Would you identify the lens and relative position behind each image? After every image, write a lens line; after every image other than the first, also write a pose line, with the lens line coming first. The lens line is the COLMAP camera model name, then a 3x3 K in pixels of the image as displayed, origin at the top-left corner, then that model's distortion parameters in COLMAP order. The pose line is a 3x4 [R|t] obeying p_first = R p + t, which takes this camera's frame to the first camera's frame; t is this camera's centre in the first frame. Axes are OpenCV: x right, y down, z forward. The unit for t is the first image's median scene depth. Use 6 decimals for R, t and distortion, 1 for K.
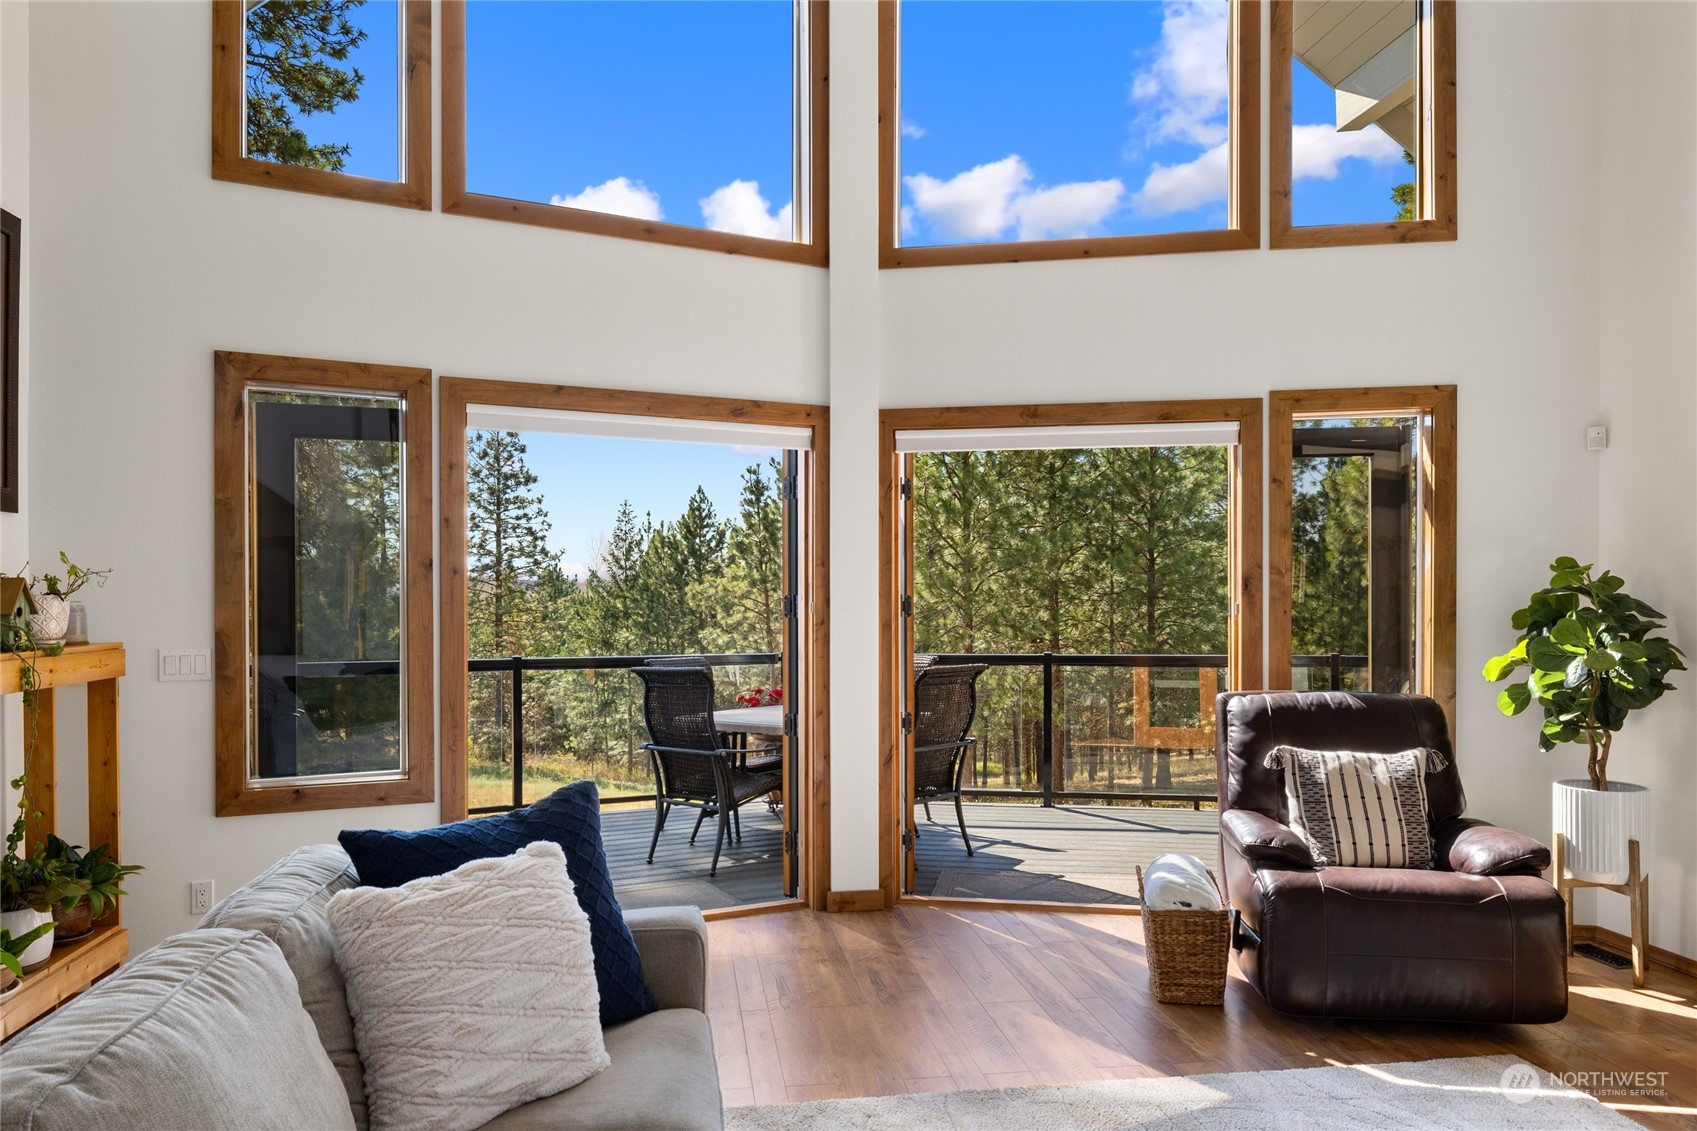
lens RADIAL K [[1192.5, 0, 810.5], [0, 1192.5, 594.1], [0, 0, 1]] dist [-0.001601, -0.000819]
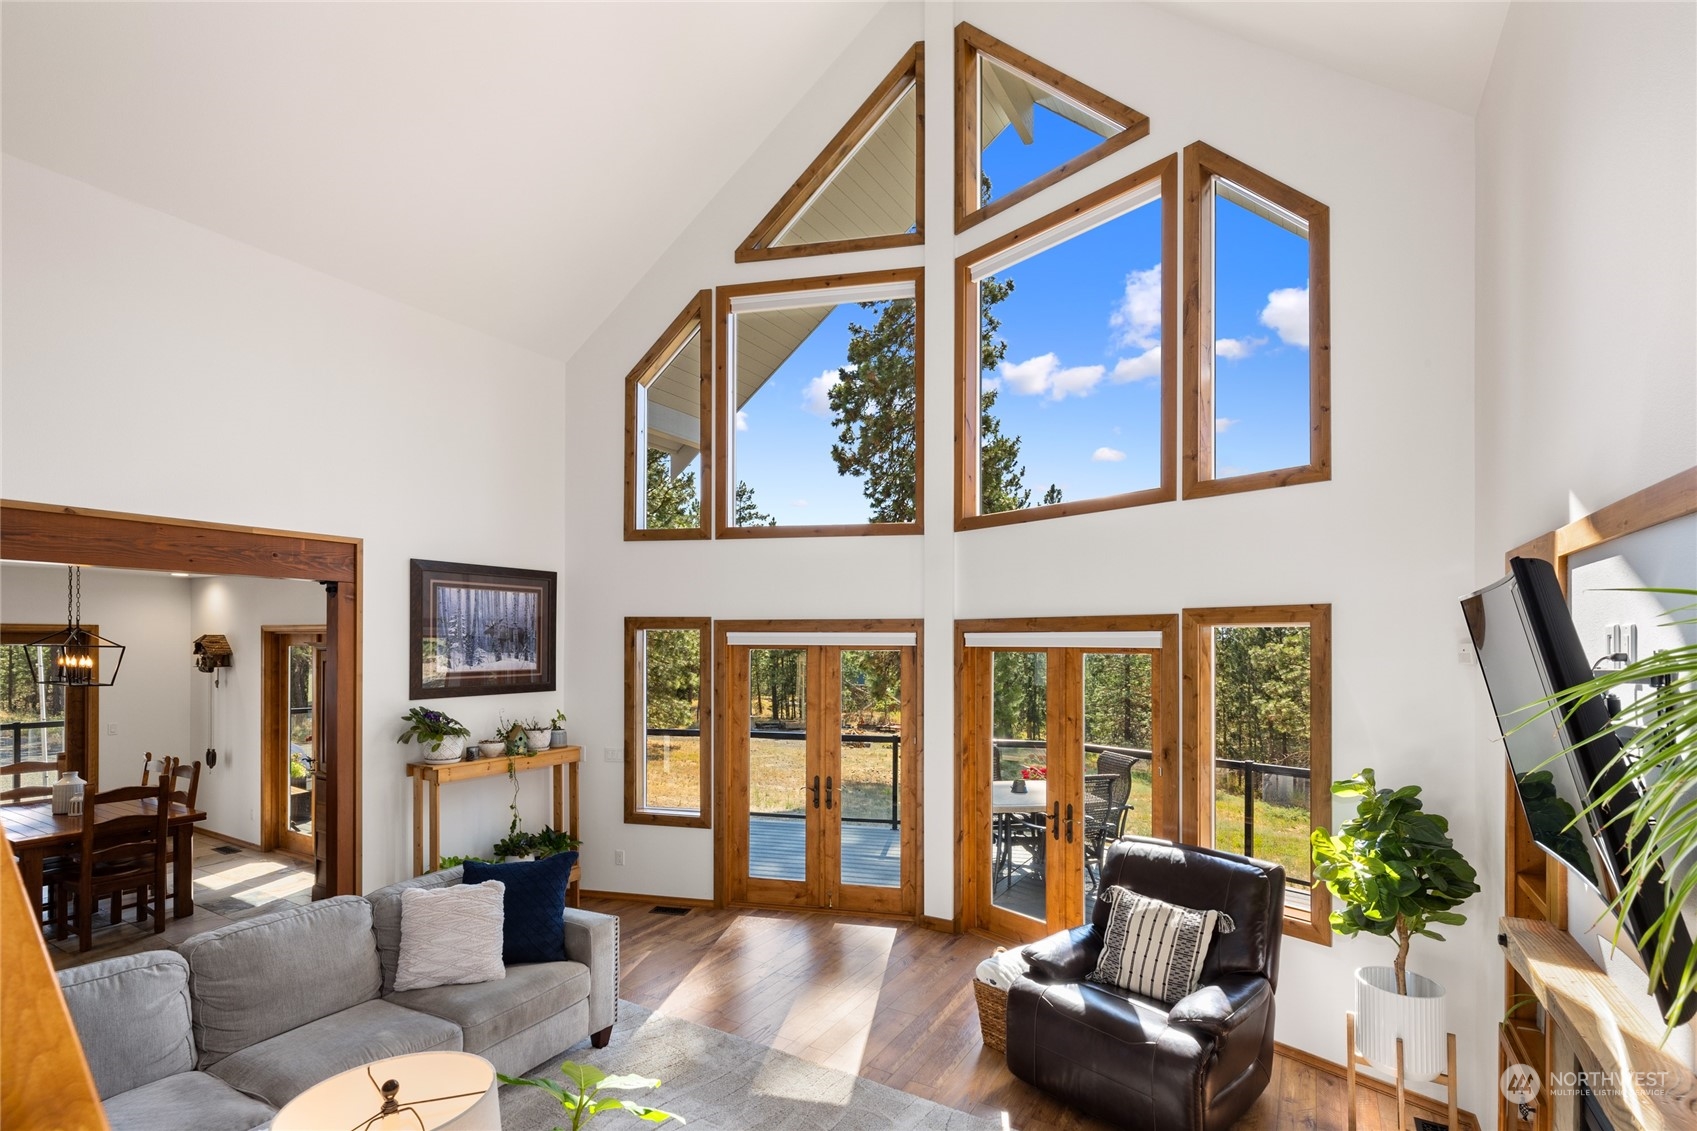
lens RADIAL K [[769.0, 0, 817.4], [0, 769.0, 634.3], [0, 0, 1]] dist [-0.004881, -0.000130]
pose [[0.769380, -0.007696, -0.638745, 0.631407], [0.001533, 0.999947, -0.010202, -0.137562], [0.638790, 0.006870, 0.769350, 0.096162]]
